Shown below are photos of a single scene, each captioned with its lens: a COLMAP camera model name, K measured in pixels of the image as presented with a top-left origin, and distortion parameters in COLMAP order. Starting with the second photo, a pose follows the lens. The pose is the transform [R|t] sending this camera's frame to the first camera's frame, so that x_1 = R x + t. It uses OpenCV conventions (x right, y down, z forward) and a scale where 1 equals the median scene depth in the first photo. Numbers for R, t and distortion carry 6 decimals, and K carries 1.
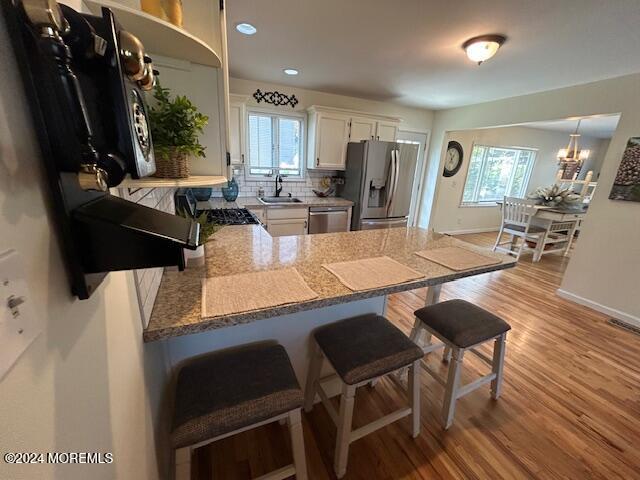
lens RADIAL K [[256.8, 0, 320.0], [0, 256.8, 240.0], [0, 0, 1]] dist [-0.000774, -0.000032]
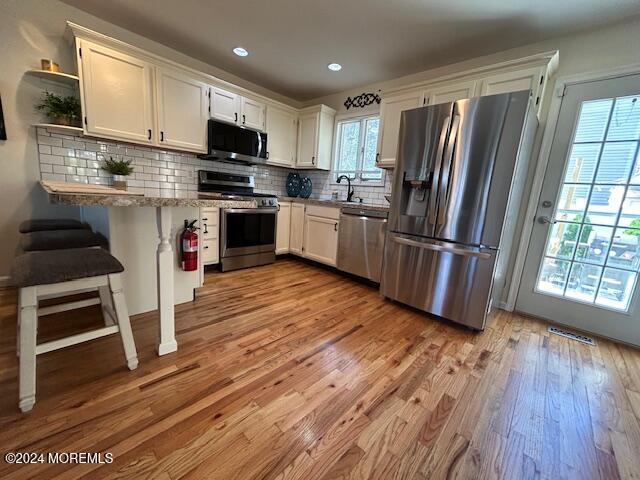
lens RADIAL K [[256.8, 0, 320.0], [0, 256.8, 240.0], [0, 0, 1]] dist [-0.000774, -0.000032]
pose [[0.389675, 0.152945, -0.908163, 0.721456], [-0.323263, 0.946085, 0.020626, -0.018535], [0.862354, 0.285538, 0.418107, 0.599589]]
